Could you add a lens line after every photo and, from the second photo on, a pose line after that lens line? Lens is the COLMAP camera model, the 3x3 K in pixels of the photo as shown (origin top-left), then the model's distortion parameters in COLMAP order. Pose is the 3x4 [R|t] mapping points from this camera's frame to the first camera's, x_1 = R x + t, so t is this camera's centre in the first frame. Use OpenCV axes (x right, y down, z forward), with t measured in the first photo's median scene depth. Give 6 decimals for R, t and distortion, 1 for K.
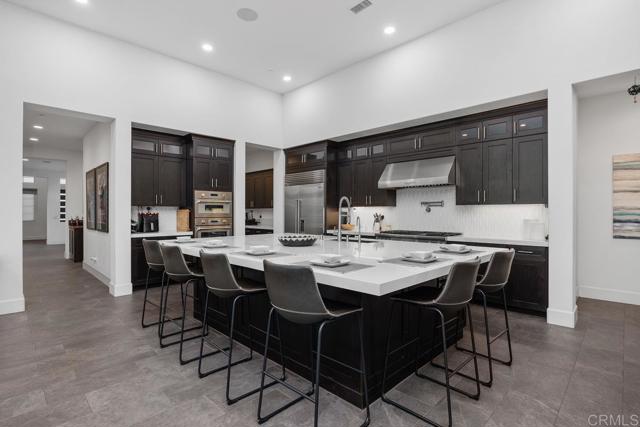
lens RADIAL K [[318.0, 0, 320.6], [0, 318.0, 213.5], [0, 0, 1]] dist [-0.003706, -0.001336]
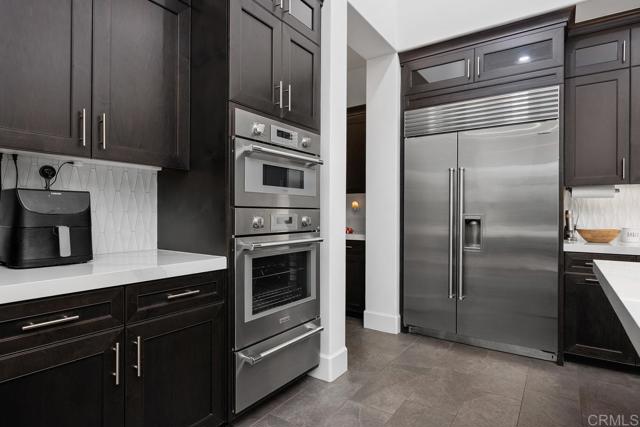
lens RADIAL K [[346.2, 0, 321.9], [0, 346.2, 214.4], [0, 0, 1]] dist [0.002484, -0.000334]
pose [[0.985137, 0.005654, 0.171679, -0.361583], [-0.007190, 0.999940, 0.008324, 0.015955], [-0.171621, -0.009435, 0.985118, 0.668041]]
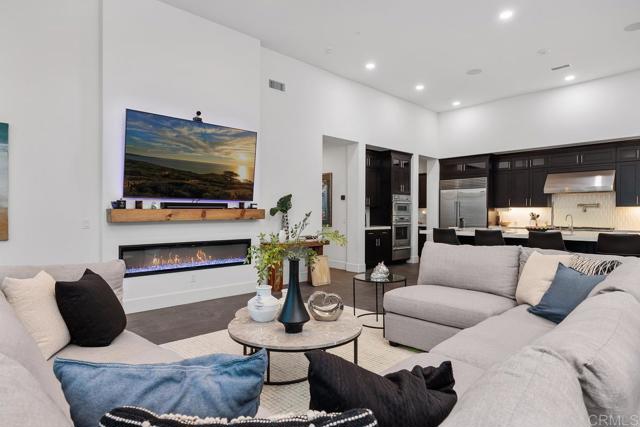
lens RADIAL K [[366.9, 0, 316.3], [0, 366.9, 214.8], [0, 0, 1]] dist [-0.002441, -0.001221]
pose [[0.999201, 0.003542, -0.039799, -0.625986], [-0.003431, 0.999990, 0.002838, 0.006087], [0.039809, -0.002699, 0.999204, -0.479668]]
